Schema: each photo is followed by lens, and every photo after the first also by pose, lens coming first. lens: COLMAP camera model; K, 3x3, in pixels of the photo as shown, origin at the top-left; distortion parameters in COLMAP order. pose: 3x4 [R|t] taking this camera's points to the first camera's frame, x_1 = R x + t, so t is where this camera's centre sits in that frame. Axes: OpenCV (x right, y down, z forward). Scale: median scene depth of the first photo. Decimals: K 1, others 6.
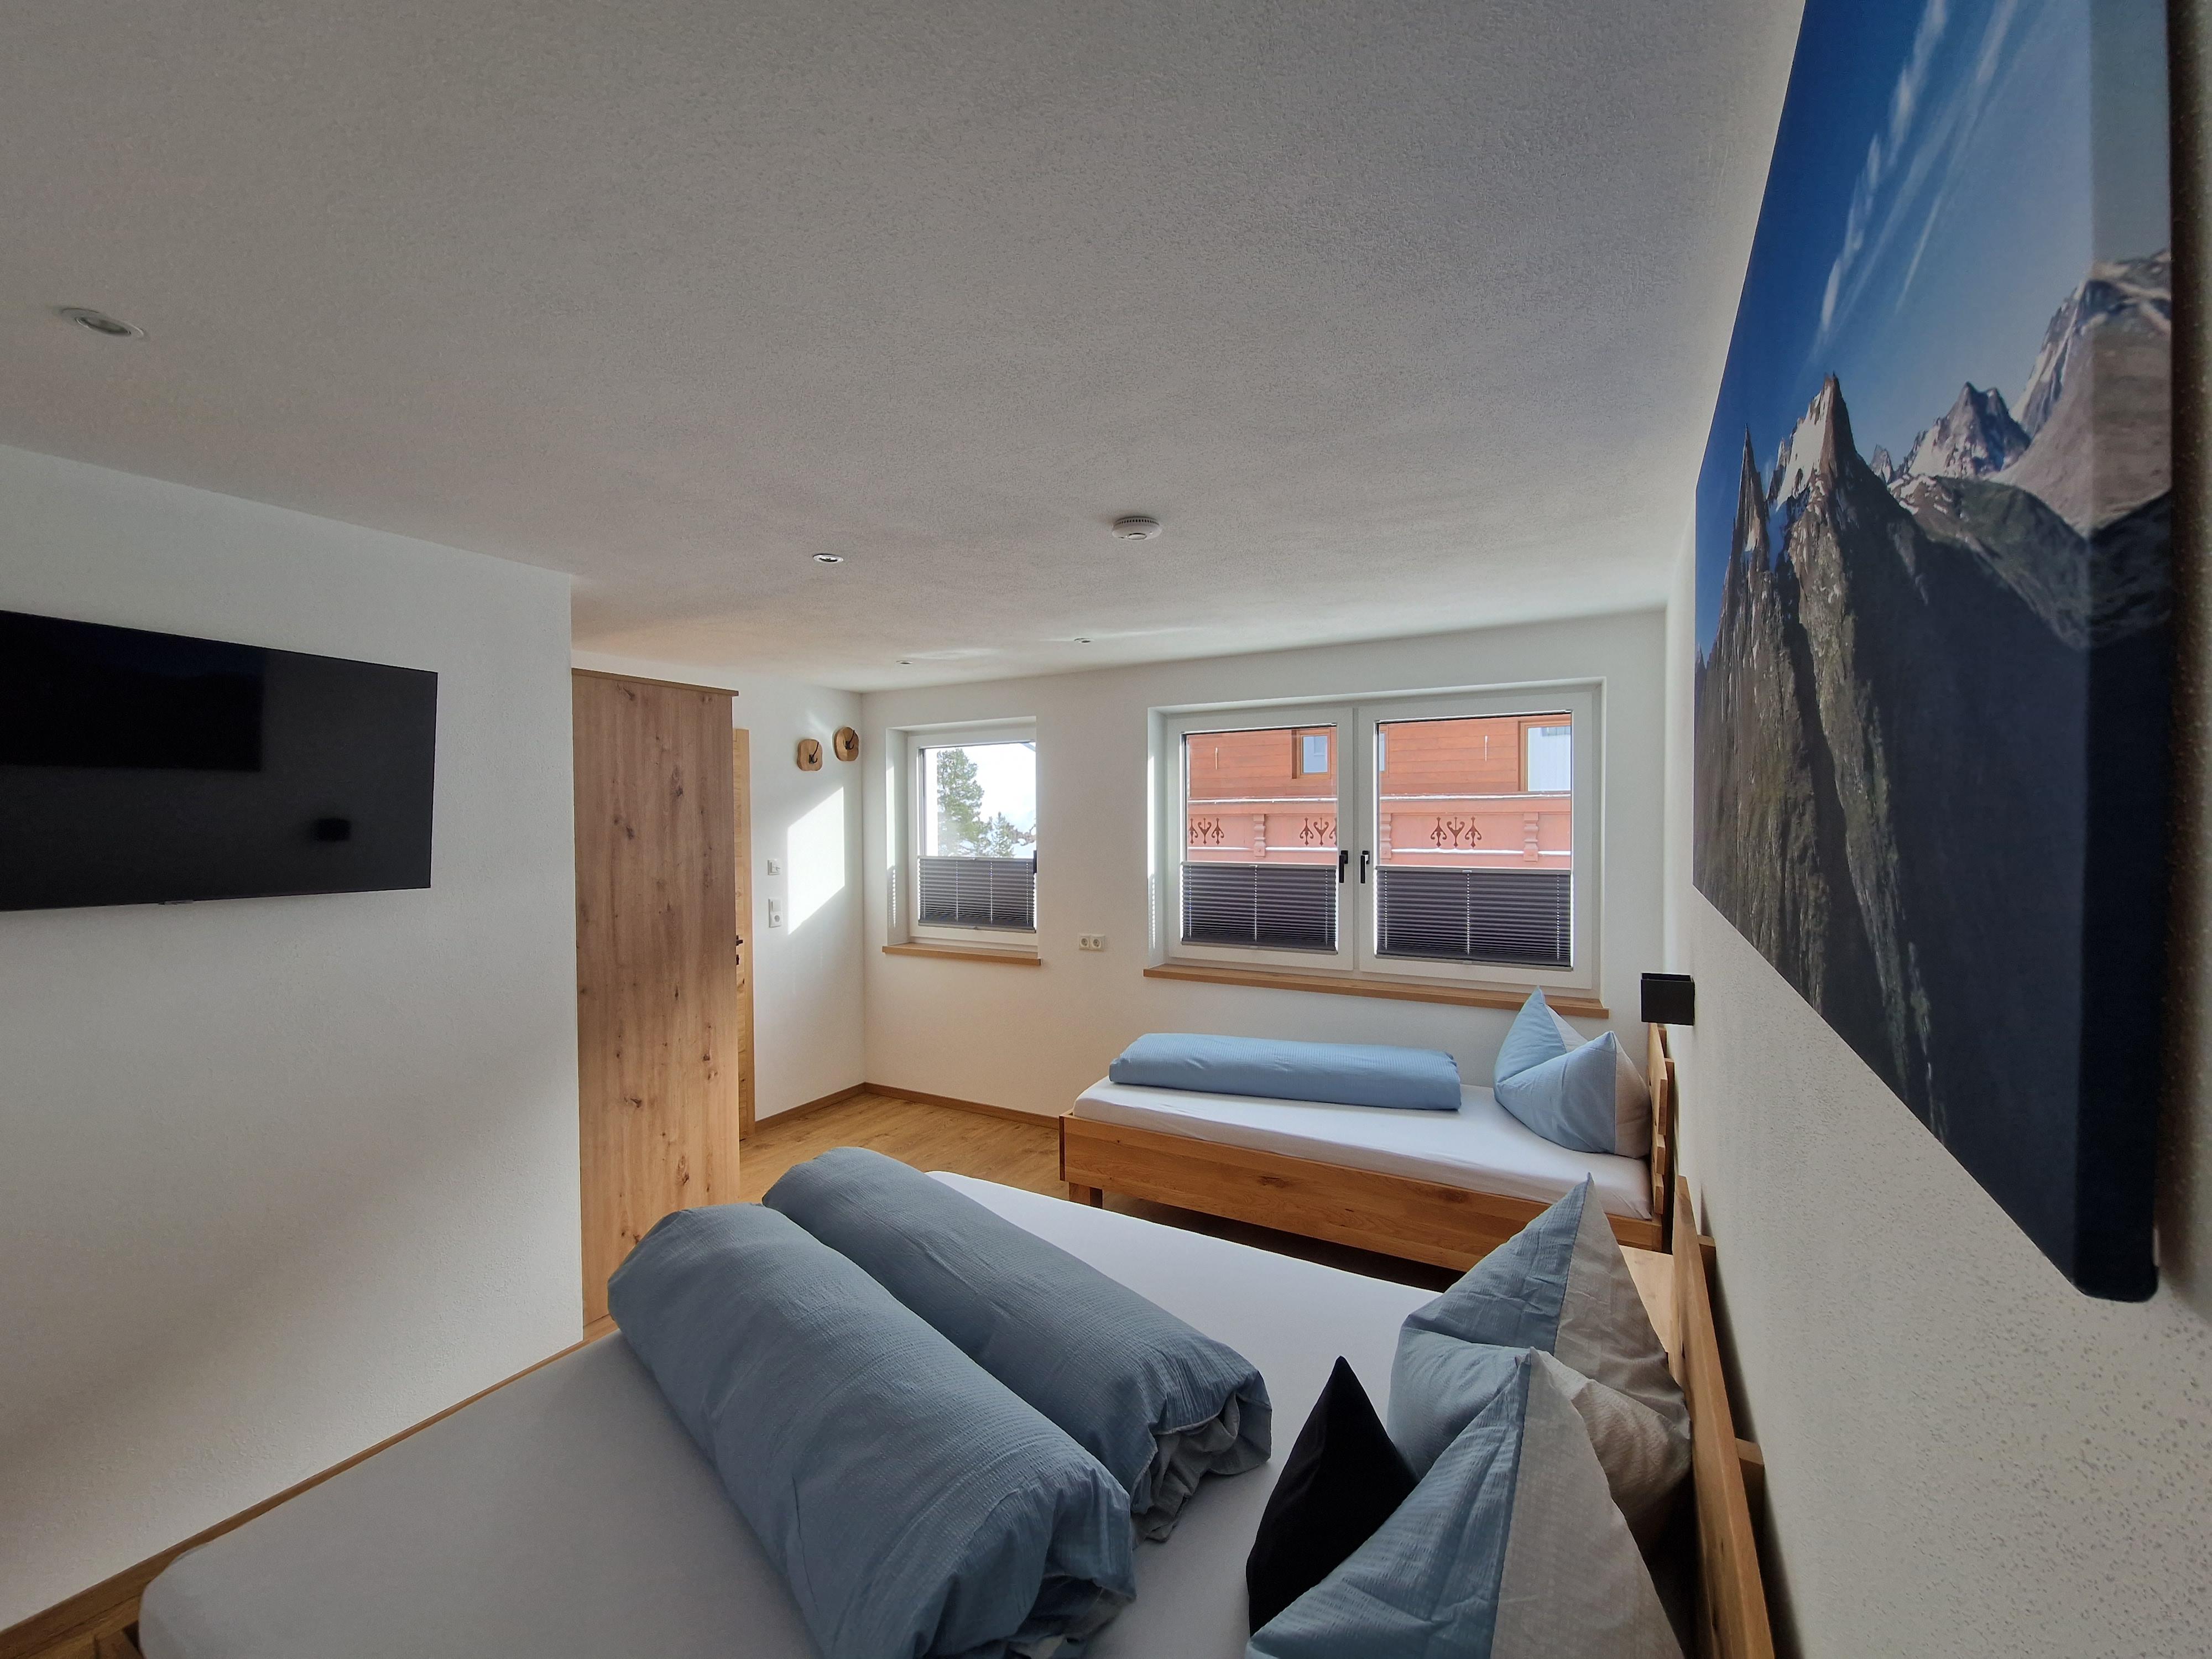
lens RADIAL K [[900.3, 0, 1109.6], [0, 900.3, 826.3], [0, 0, 1]] dist [0.000671, -0.002077]
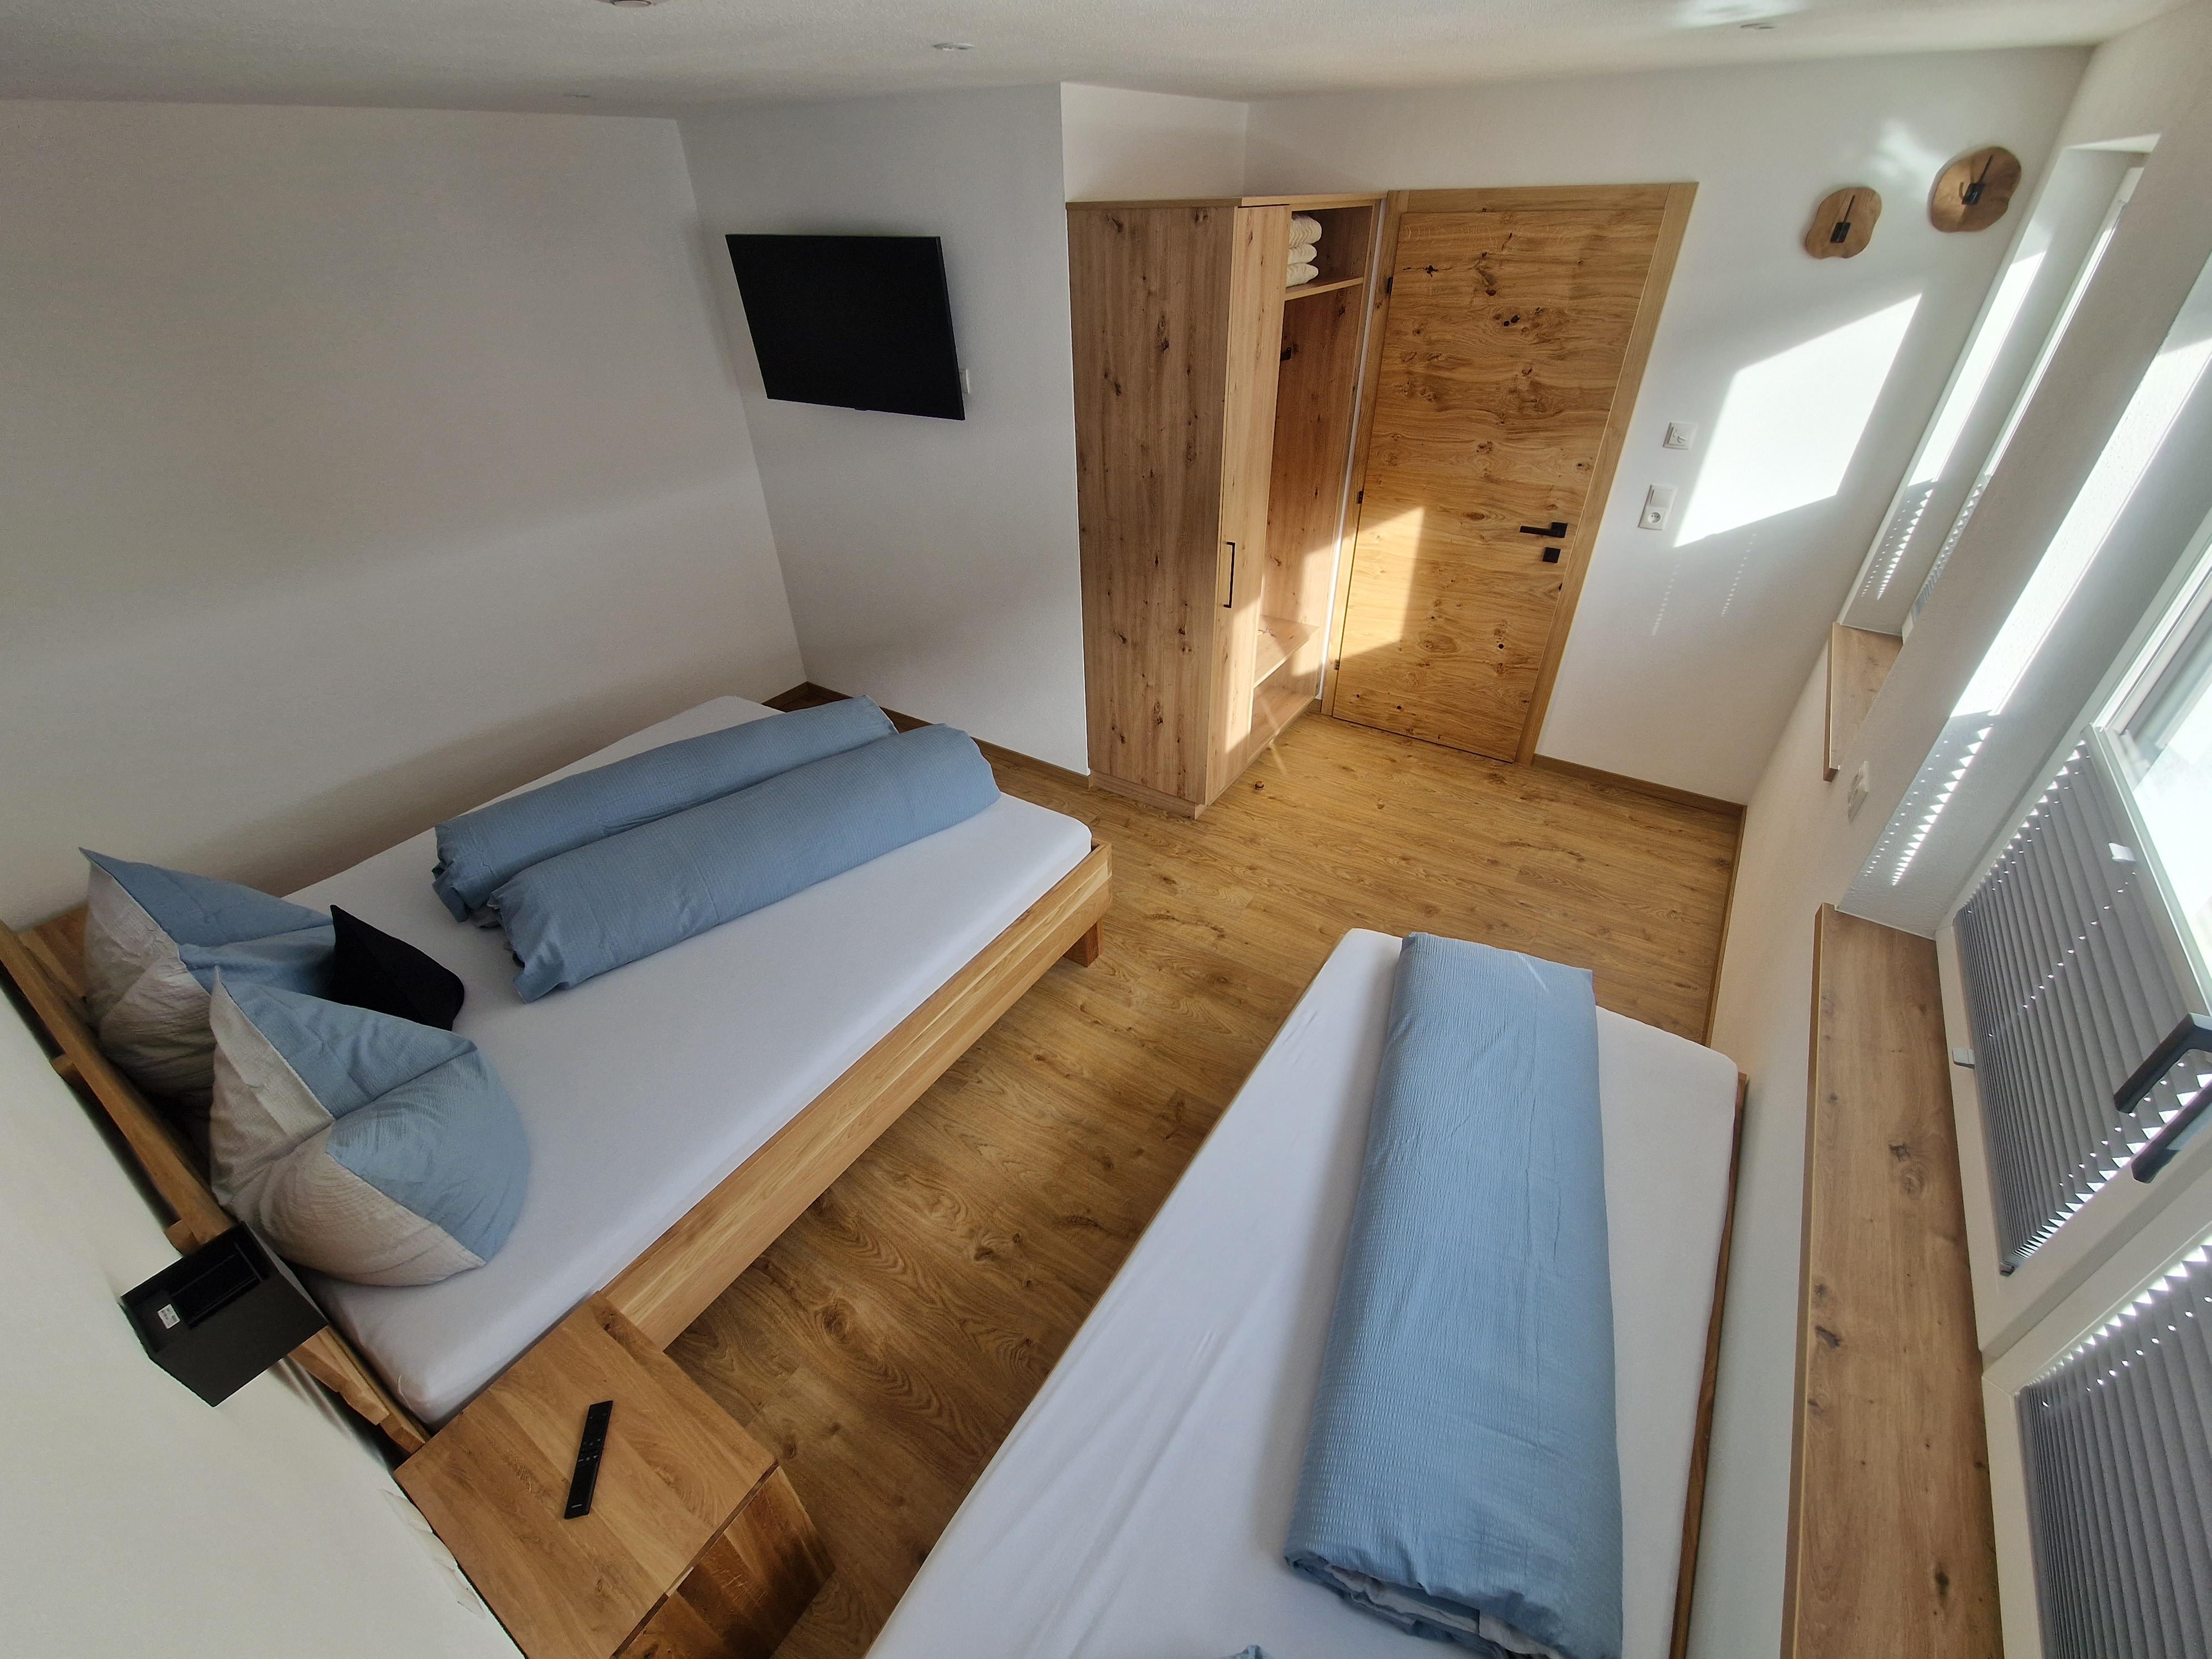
lens RADIAL K [[900.3, 0, 1103.9], [0, 900.3, 837.0], [0, 0, 1]] dist [0.000671, -0.002077]
pose [[-0.073433, 0.588197, -0.805377, 0.573793], [0.013771, 0.808078, 0.588914, -0.177747], [0.997205, 0.032155, -0.067440, 1.035305]]
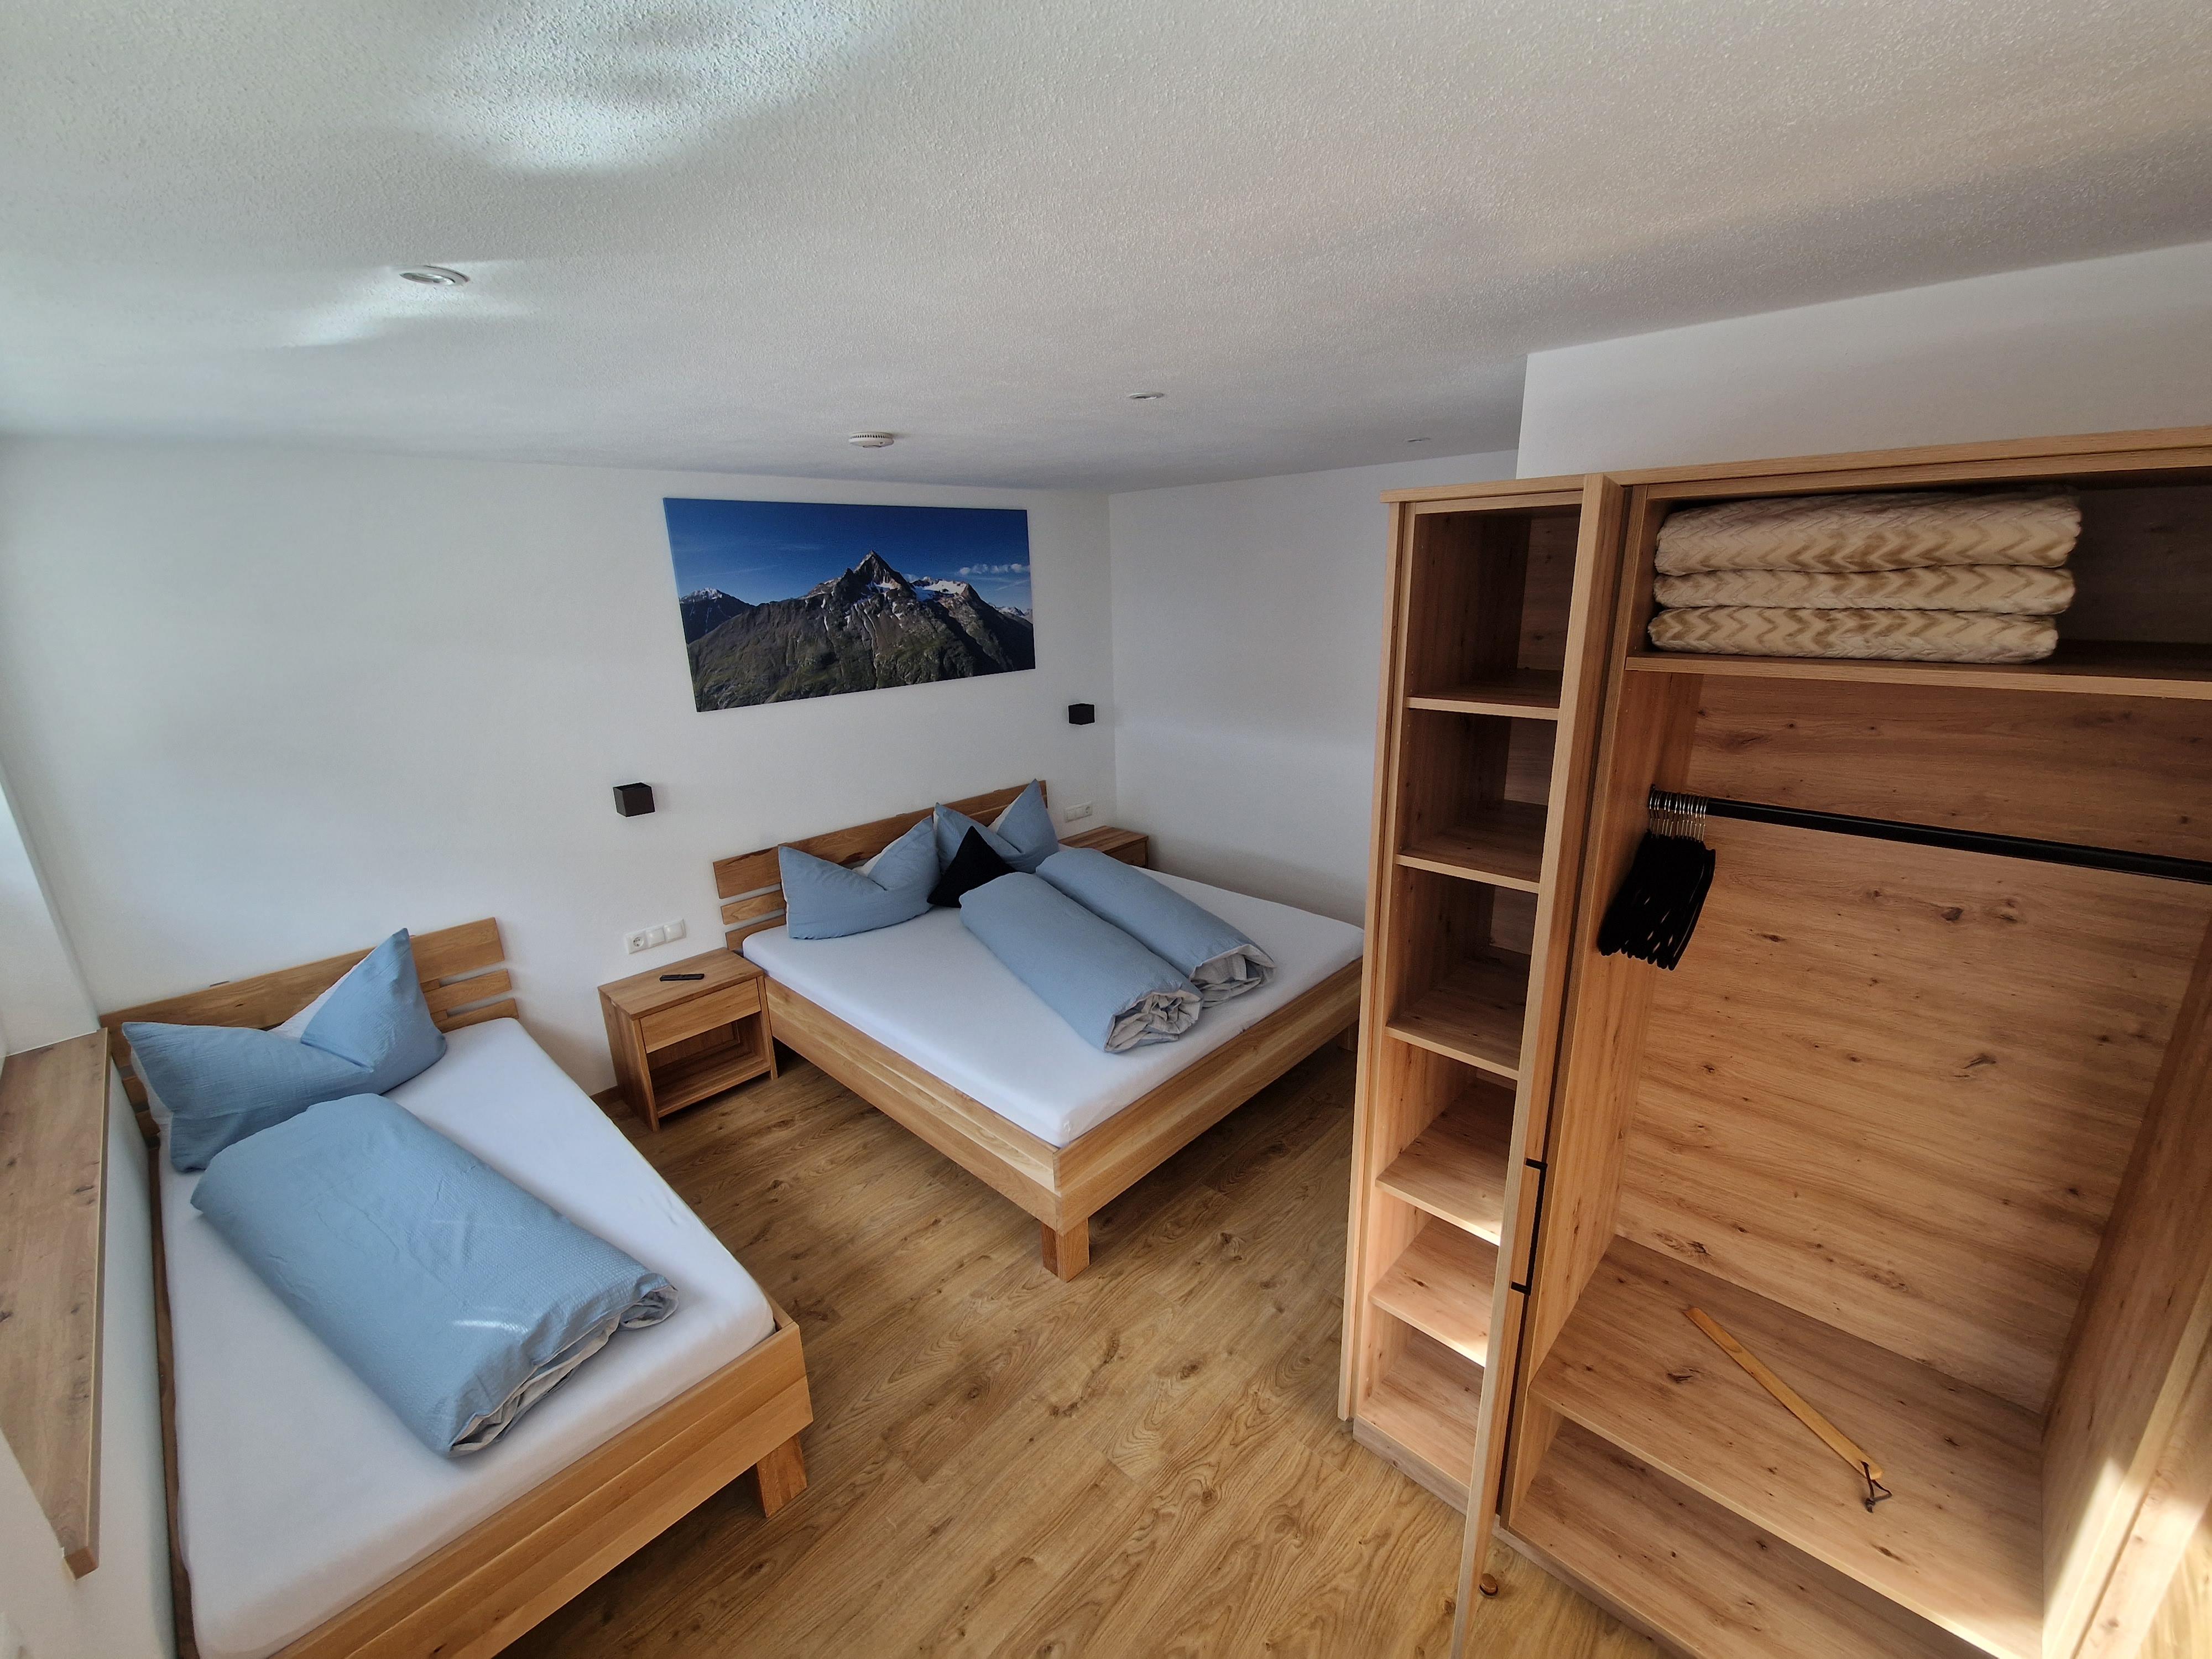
lens RADIAL K [[900.3, 0, 1112.8], [0, 900.3, 834.7], [0, 0, 1]] dist [0.000671, -0.002077]
pose [[-0.969379, -0.032711, 0.243382, -0.439513], [0.041067, 0.955537, 0.291998, -0.133321], [-0.242112, 0.293051, -0.924934, 1.649760]]
